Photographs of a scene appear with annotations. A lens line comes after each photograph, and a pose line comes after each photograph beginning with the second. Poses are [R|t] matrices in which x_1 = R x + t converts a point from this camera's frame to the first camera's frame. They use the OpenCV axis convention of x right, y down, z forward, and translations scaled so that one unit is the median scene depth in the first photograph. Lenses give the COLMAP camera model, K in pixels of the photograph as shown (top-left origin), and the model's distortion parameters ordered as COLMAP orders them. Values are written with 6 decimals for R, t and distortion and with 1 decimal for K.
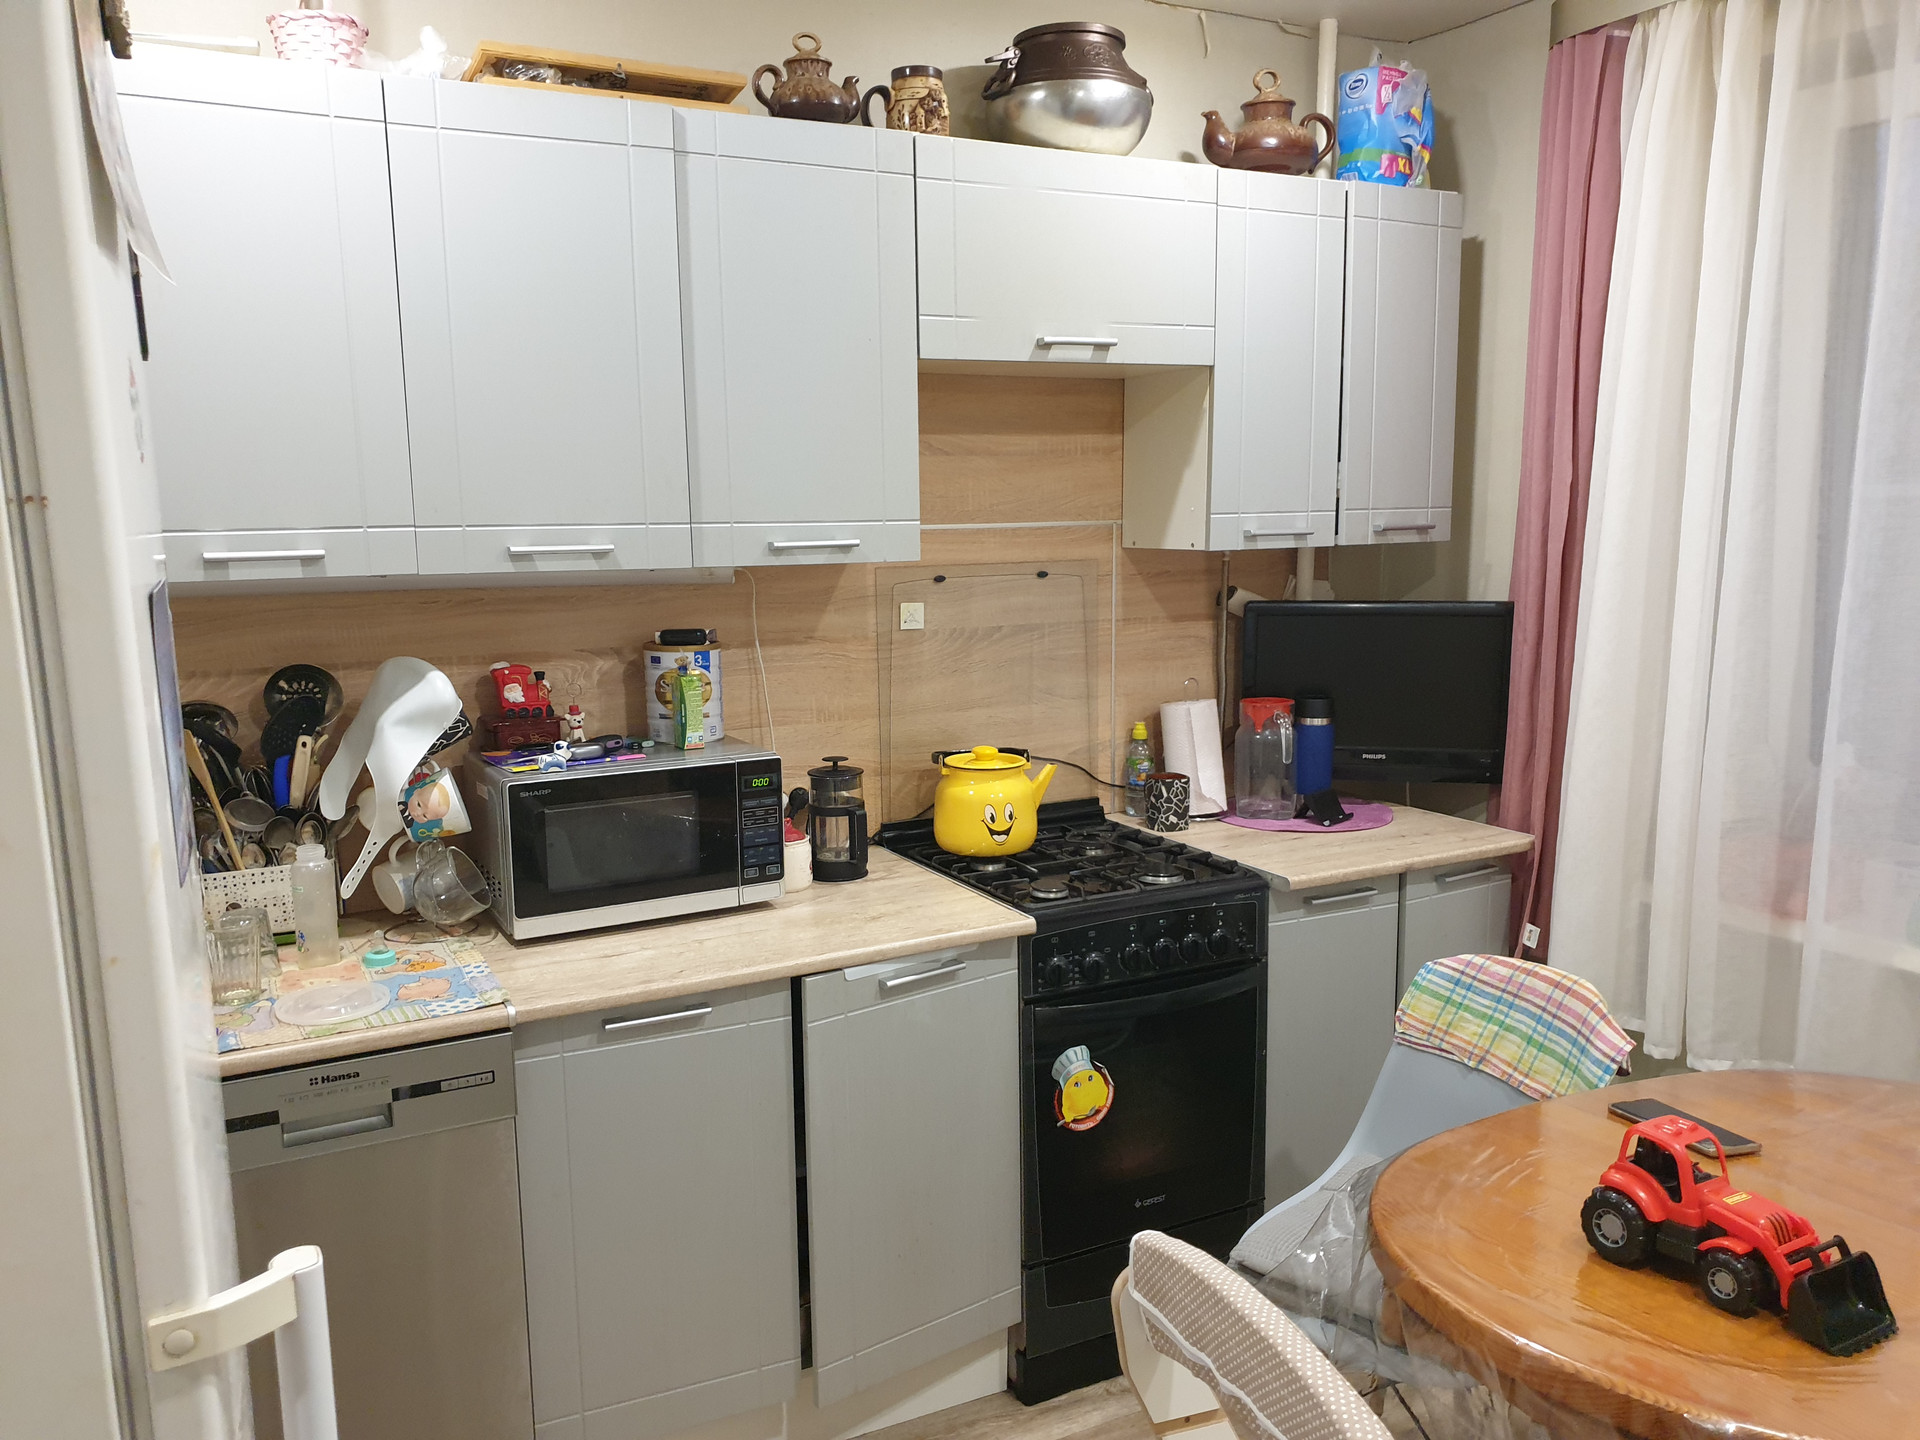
lens RADIAL K [[1513.8, 0, 967.0], [0, 1513.8, 726.1], [0, 0, 1]] dist [0.040668, -0.005844]
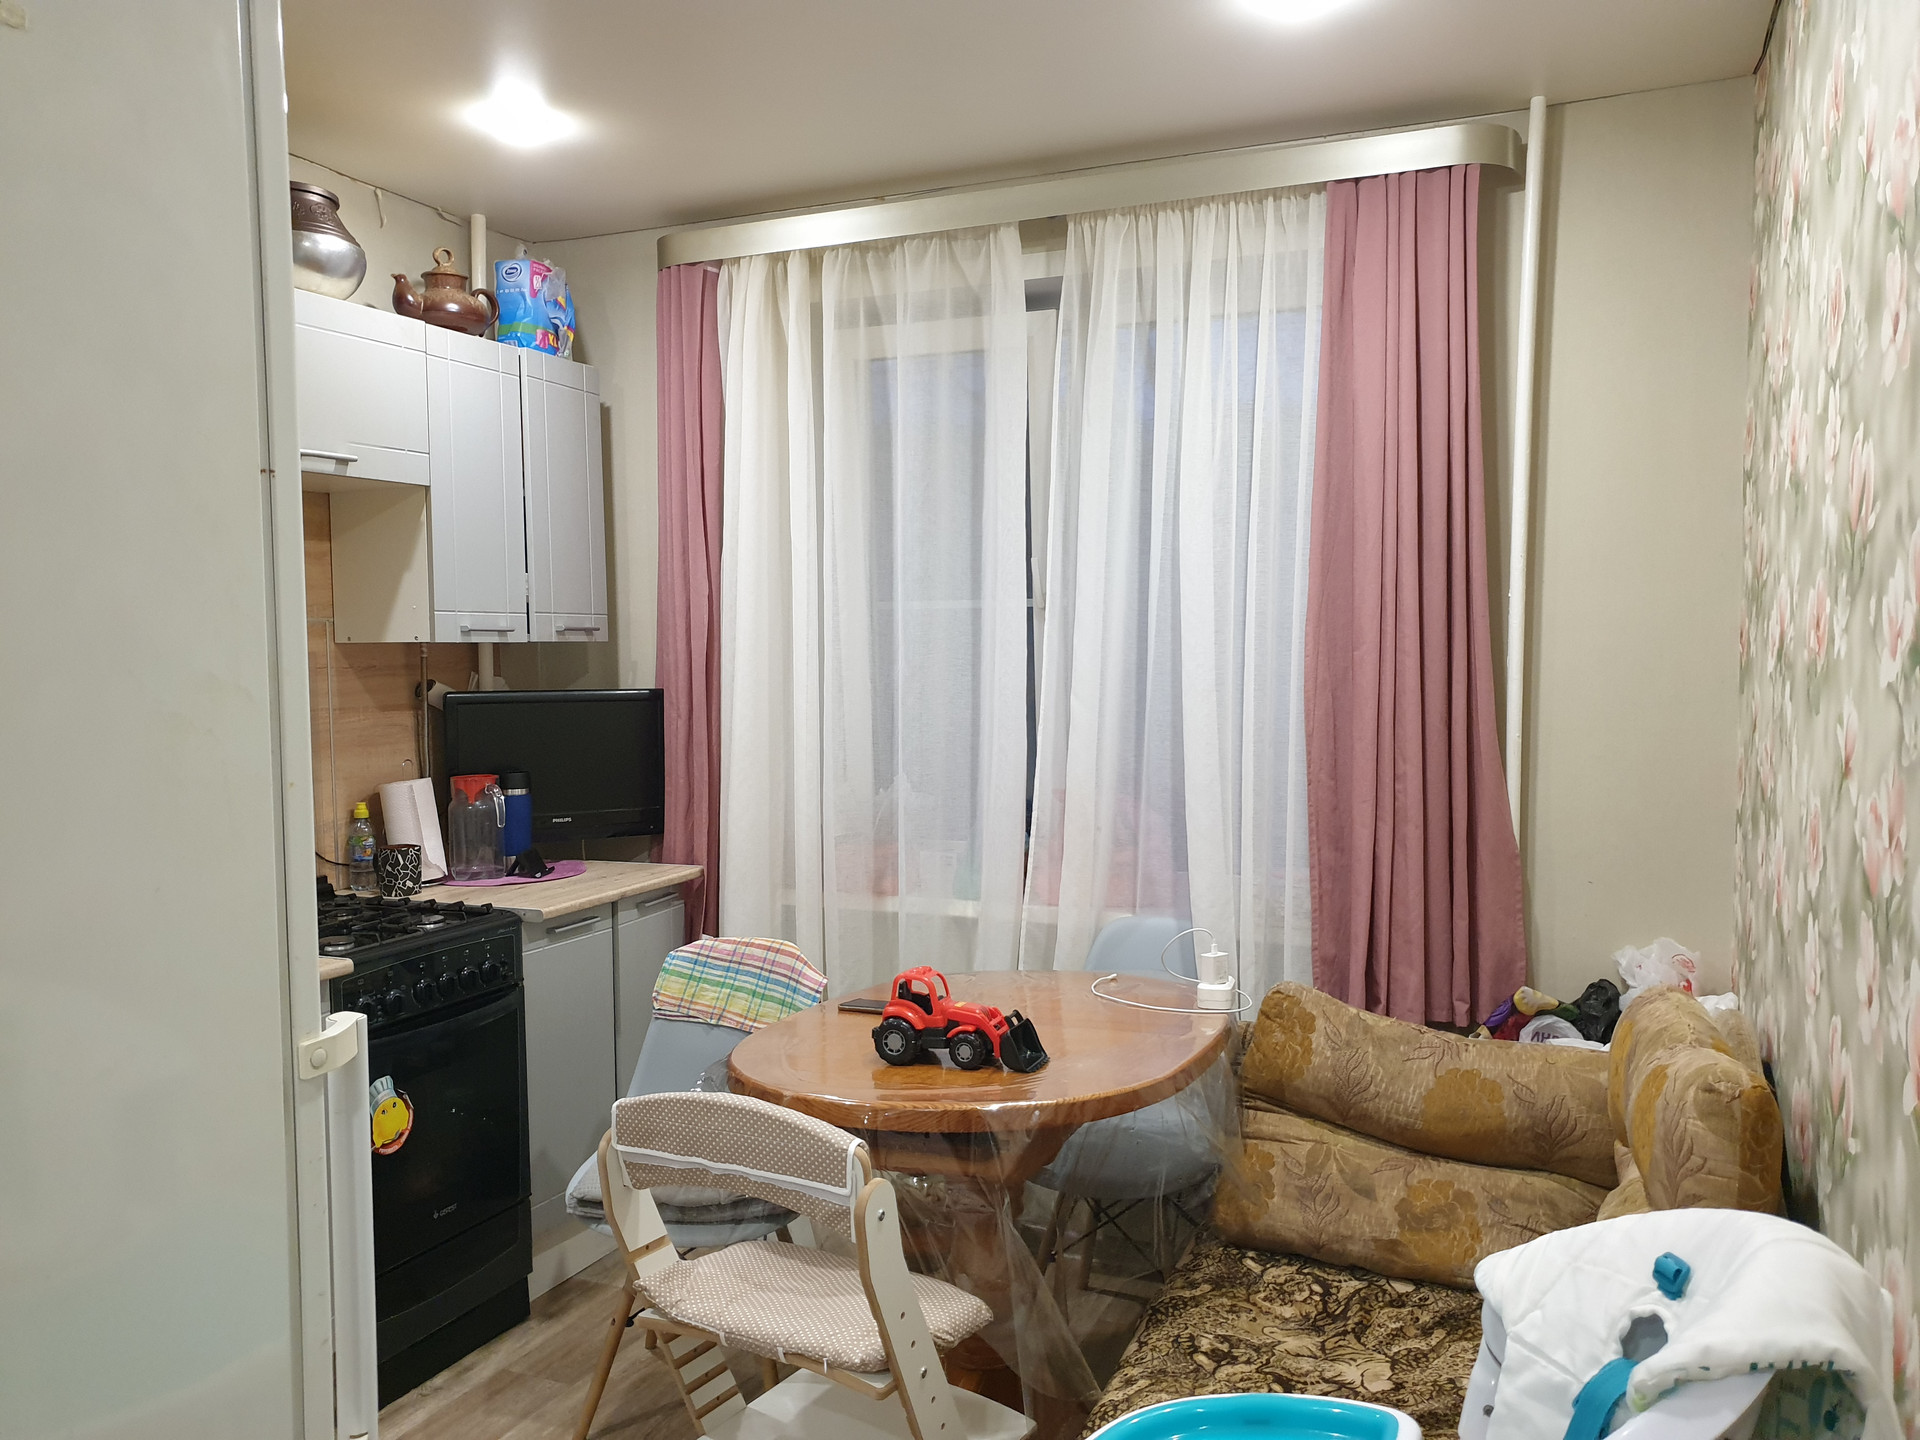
lens RADIAL K [[1513.8, 0, 967.0], [0, 1513.8, 726.1], [0, 0, 1]] dist [0.040668, -0.005844]
pose [[0.779631, -0.035884, 0.625210, -0.251803], [0.101358, 0.992424, -0.069433, 0.069037], [-0.617982, 0.117502, 0.777362, -0.144075]]
